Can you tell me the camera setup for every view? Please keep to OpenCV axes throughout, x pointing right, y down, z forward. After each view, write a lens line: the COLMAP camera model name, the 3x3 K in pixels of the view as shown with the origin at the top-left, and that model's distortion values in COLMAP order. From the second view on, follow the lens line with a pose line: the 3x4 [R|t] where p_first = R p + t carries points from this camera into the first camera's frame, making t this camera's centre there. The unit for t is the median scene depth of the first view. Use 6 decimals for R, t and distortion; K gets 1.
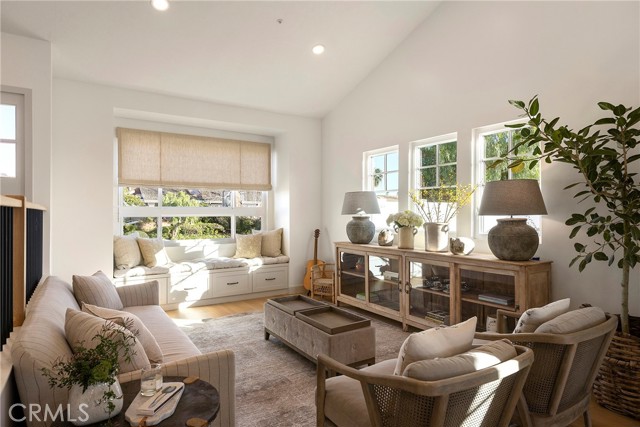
lens RADIAL K [[381.2, 0, 320.0], [0, 381.2, 213.5], [0, 0, 1]] dist [0.005431, 0.002578]
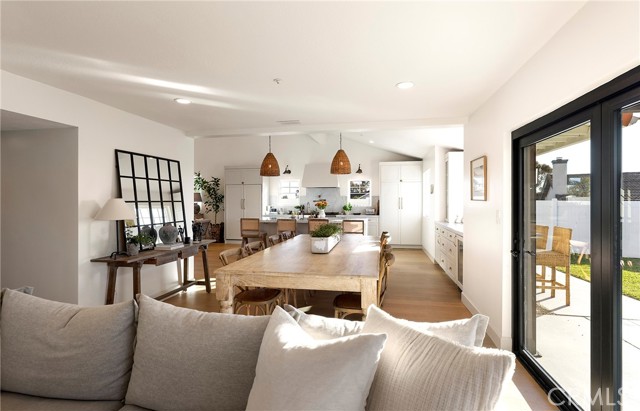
lens RADIAL K [[324.3, 0, 323.4], [0, 324.3, 195.6], [0, 0, 1]] dist [0.025291, -0.000015]
pose [[0.690407, 0.009397, 0.723360, -0.544917], [0.003283, 0.999865, -0.016123, -0.000840], [-0.723413, 0.013507, 0.690283, -1.252428]]
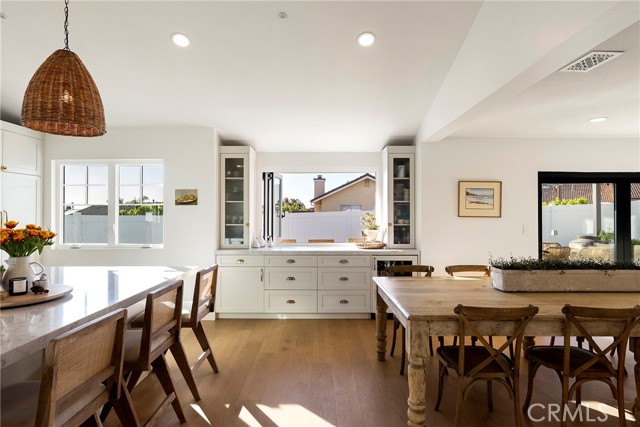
lens RADIAL K [[348.1, 0, 321.9], [0, 348.1, 209.1], [0, 0, 1]] dist [-0.003169, 0.000067]
pose [[-0.831963, 0.008739, 0.554762, -0.020827], [0.002901, 0.999931, -0.011400, -0.007841], [-0.554824, -0.007875, -0.831931, -0.156981]]
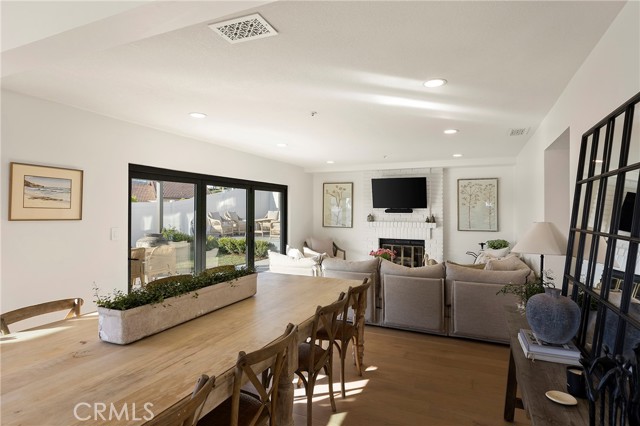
lens RADIAL K [[344.3, 0, 317.3], [0, 344.3, 211.2], [0, 0, 1]] dist [0.000212, 0.000517]
pose [[-0.844433, -0.001779, -0.535659, 0.058002], [-0.005106, 0.999976, 0.004728, -0.016362], [0.535637, 0.006727, -0.844421, -0.363788]]
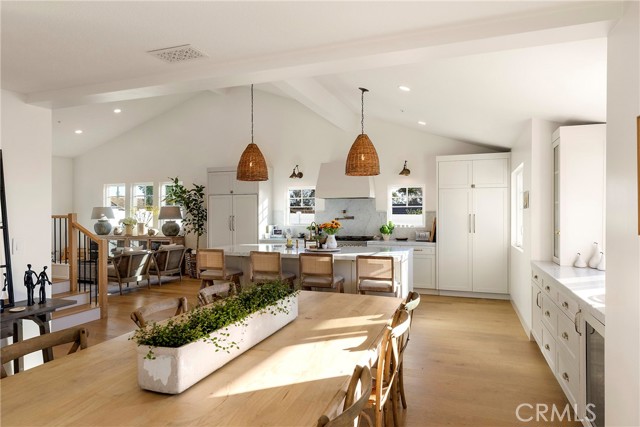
lens RADIAL K [[396.6, 0, 318.8], [0, 396.6, 211.8], [0, 0, 1]] dist [0.003020, 0.001313]
pose [[0.802757, 0.002812, 0.596300, -0.188650], [0.002399, 0.999966, -0.007946, -0.014050], [-0.596301, 0.007810, 0.802723, -1.096769]]
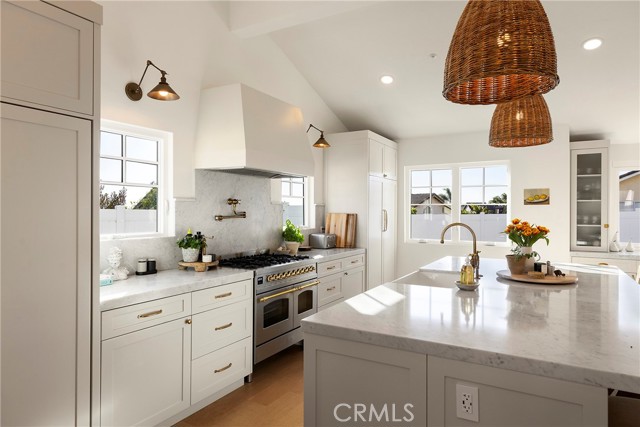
lens RADIAL K [[396.6, 0, 318.8], [0, 396.6, 211.8], [0, 0, 1]] dist [0.003020, 0.001313]
pose [[-0.441594, -0.000893, 0.897214, 0.090045], [-0.002631, 0.999996, -0.000299, -0.009049], [-0.897211, -0.002492, -0.441595, 0.210652]]
